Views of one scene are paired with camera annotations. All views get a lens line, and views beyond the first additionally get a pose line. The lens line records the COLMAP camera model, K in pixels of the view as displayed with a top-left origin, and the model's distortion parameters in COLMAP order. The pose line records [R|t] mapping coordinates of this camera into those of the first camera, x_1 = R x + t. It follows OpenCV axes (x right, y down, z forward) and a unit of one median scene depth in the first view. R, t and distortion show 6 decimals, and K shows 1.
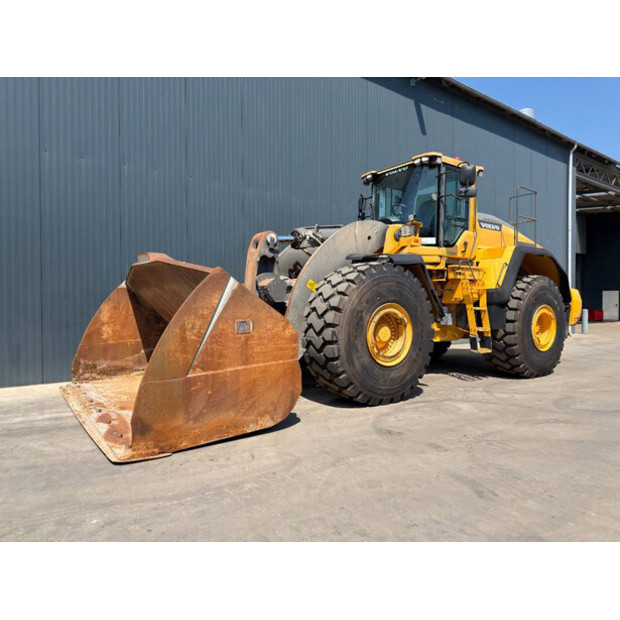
lens RADIAL K [[439.5, 0, 309.6], [0, 439.5, 312.9], [0, 0, 1]] dist [0.011547, -0.030179]
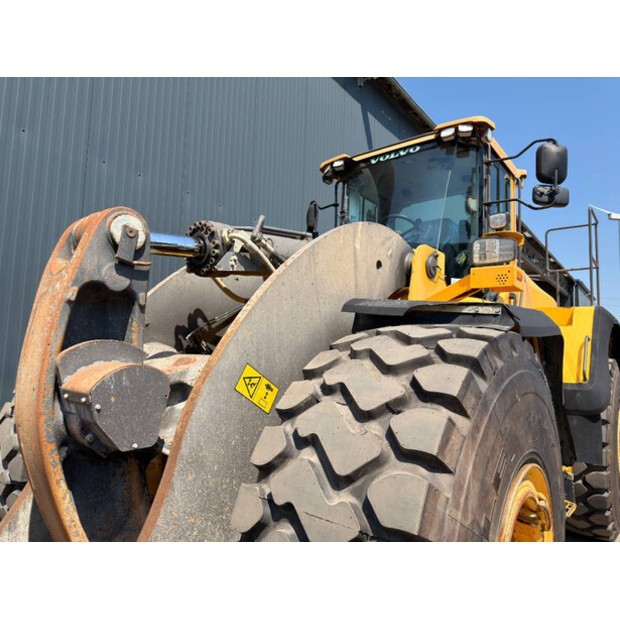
lens RADIAL K [[439.5, 0, 309.6], [0, 439.5, 312.9], [0, 0, 1]] dist [0.011547, -0.030179]
pose [[0.962570, 0.060810, 0.264123, -0.040934], [-0.028838, 0.991952, -0.123286, -0.076200], [-0.269494, 0.111055, 0.956577, 0.666444]]
